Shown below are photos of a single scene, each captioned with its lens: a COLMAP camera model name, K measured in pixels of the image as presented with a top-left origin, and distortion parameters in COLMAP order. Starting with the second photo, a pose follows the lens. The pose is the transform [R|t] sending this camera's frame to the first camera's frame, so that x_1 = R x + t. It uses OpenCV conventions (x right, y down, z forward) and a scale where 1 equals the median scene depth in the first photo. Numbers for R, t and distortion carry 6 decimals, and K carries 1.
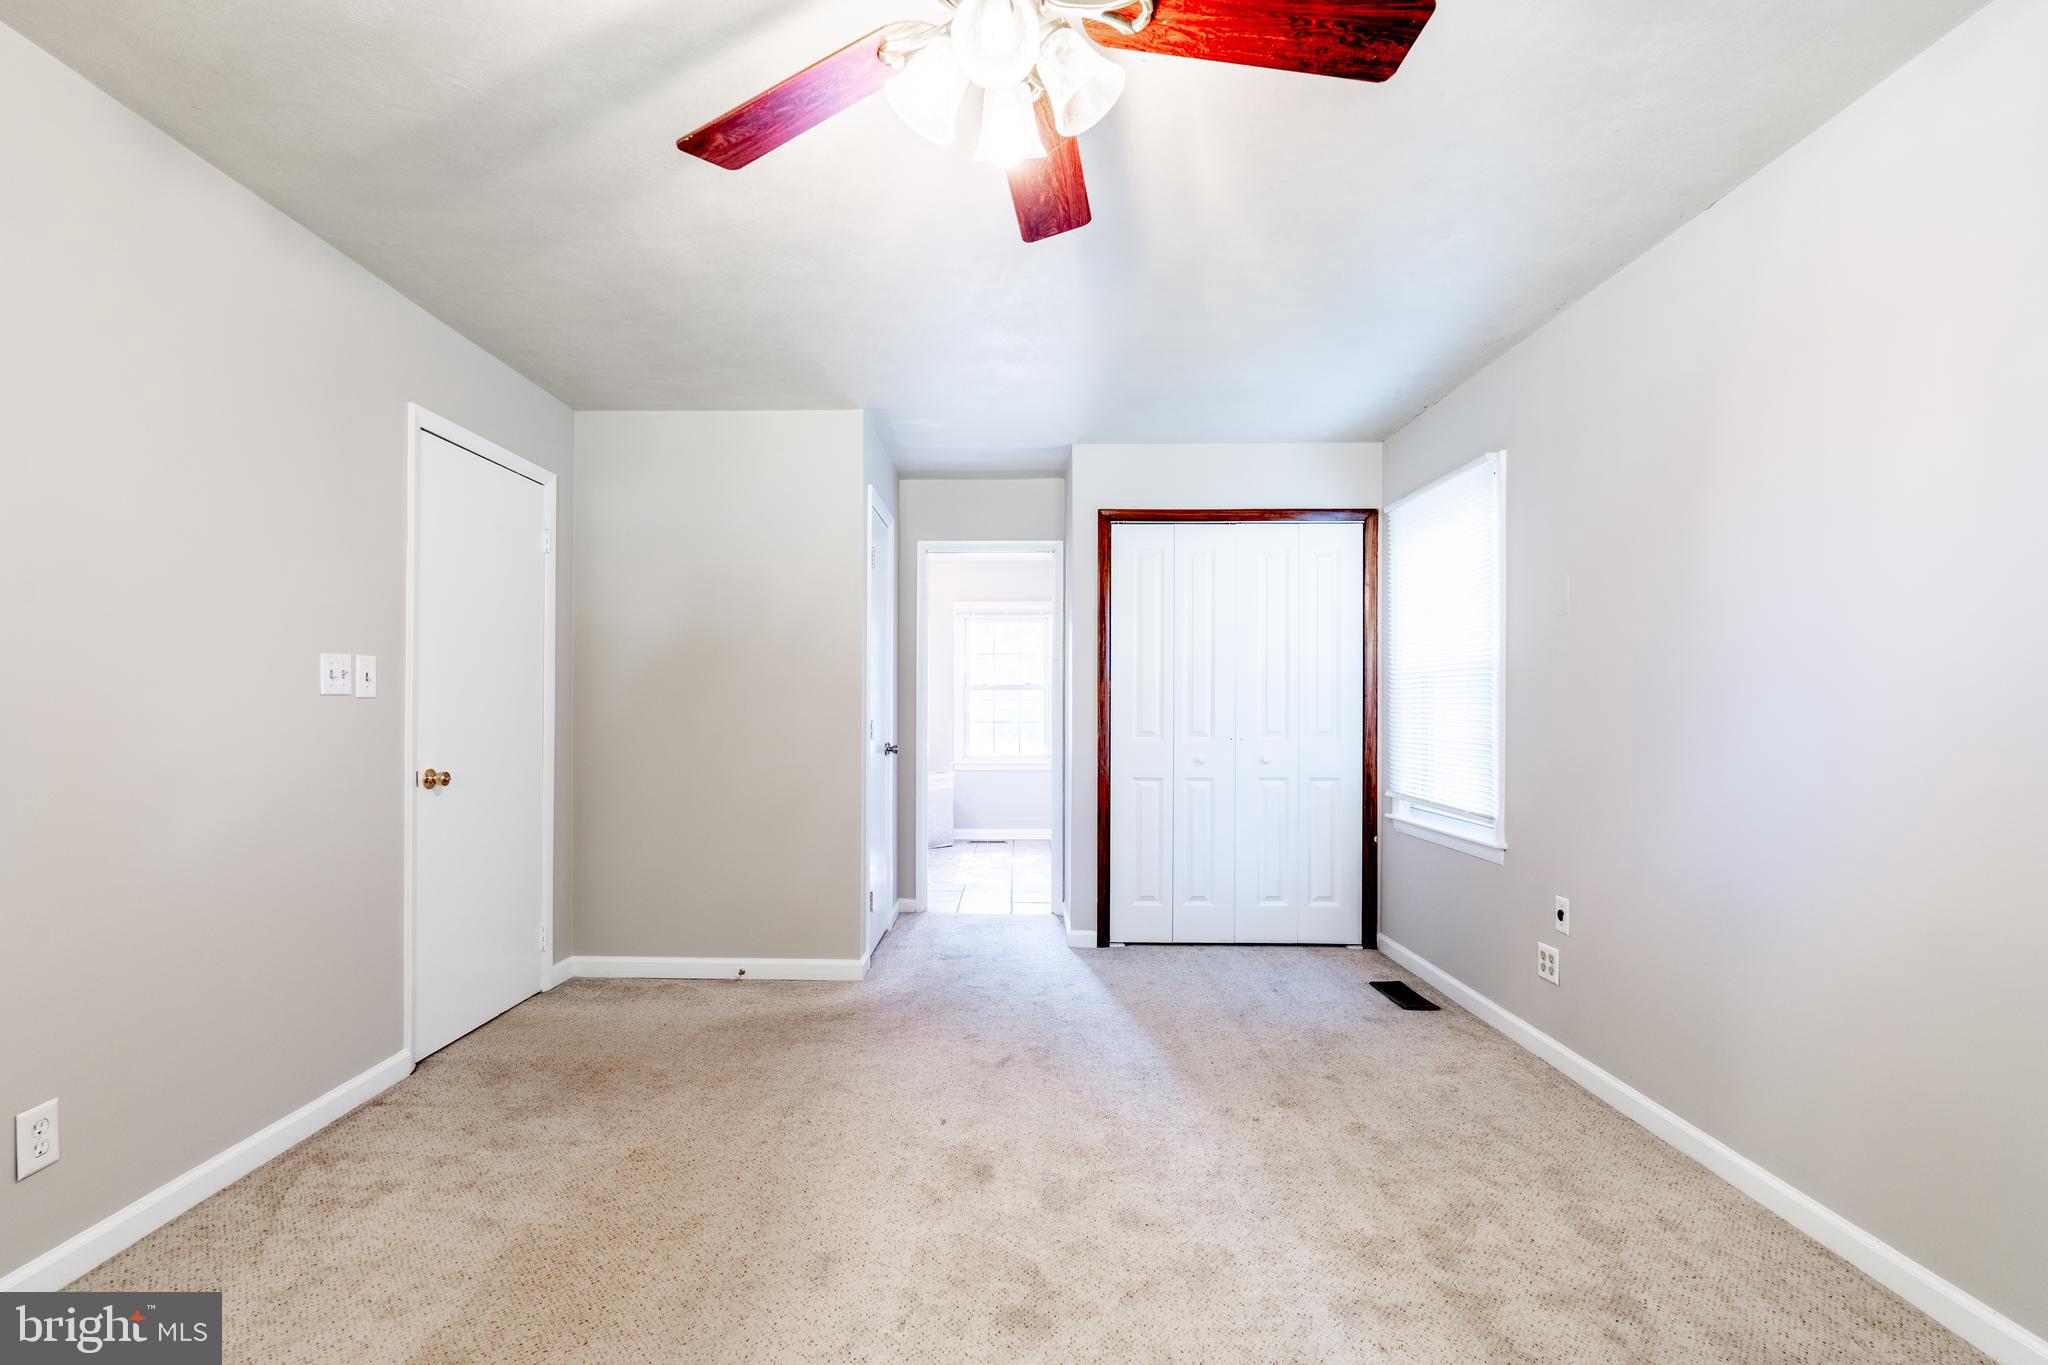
lens RADIAL K [[898.4, 0, 979.6], [0, 898.4, 685.5], [0, 0, 1]] dist [-0.006006, 0.002330]
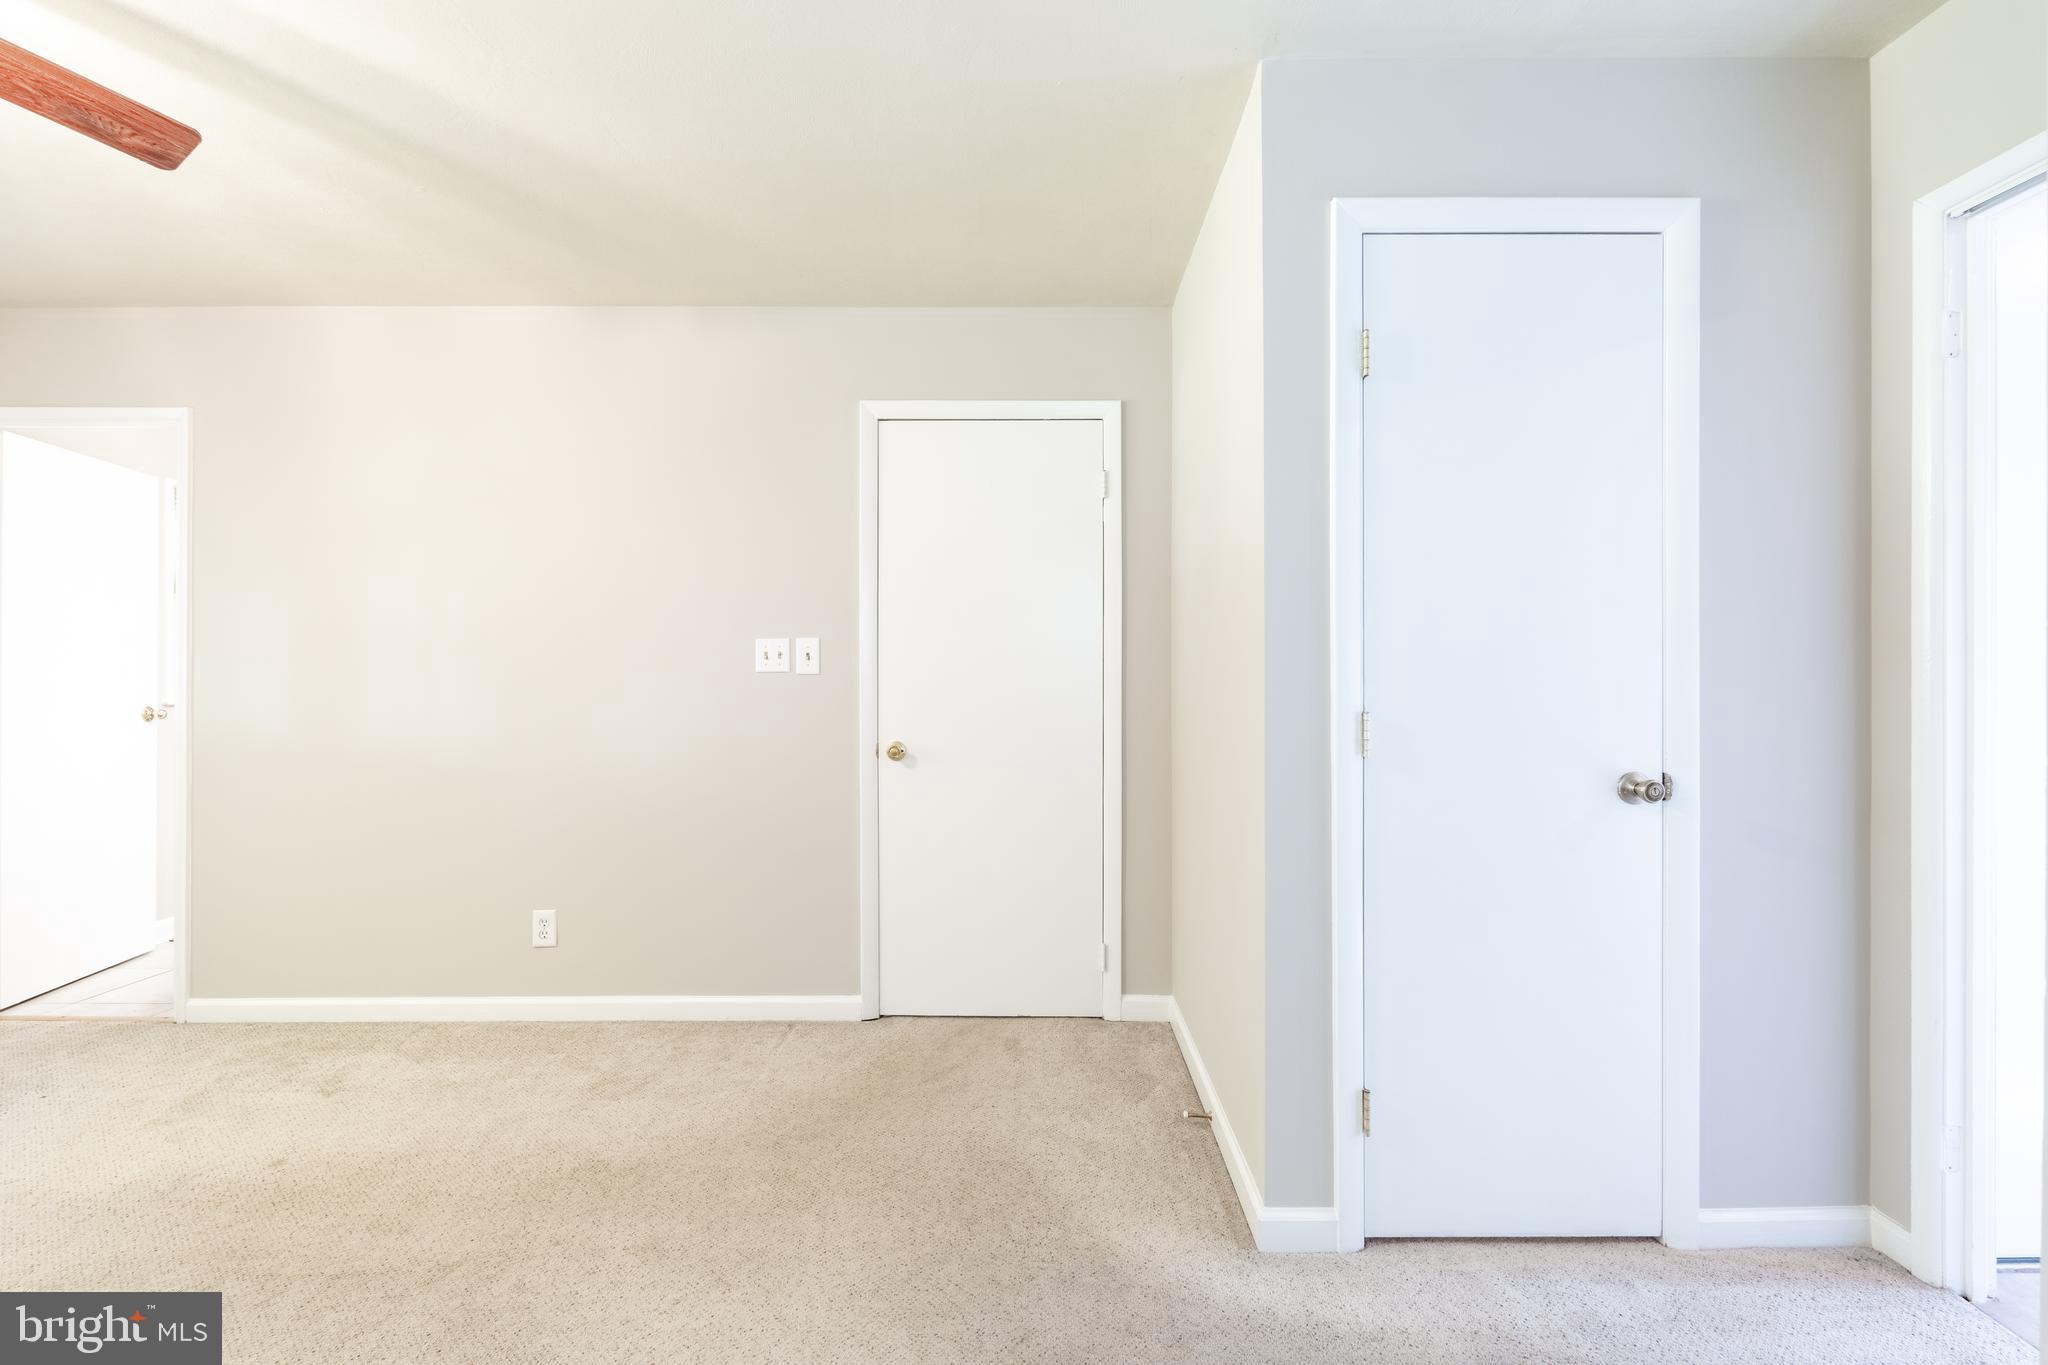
lens RADIAL K [[898.4, 0, 1014.0], [0, 898.4, 680.9], [0, 0, 1]] dist [-0.006006, 0.002330]
pose [[0.055098, -0.005433, -0.998466, 0.465610], [0.021235, 0.999765, -0.004268, 0.030997], [0.998255, -0.020968, 0.055201, 1.141022]]
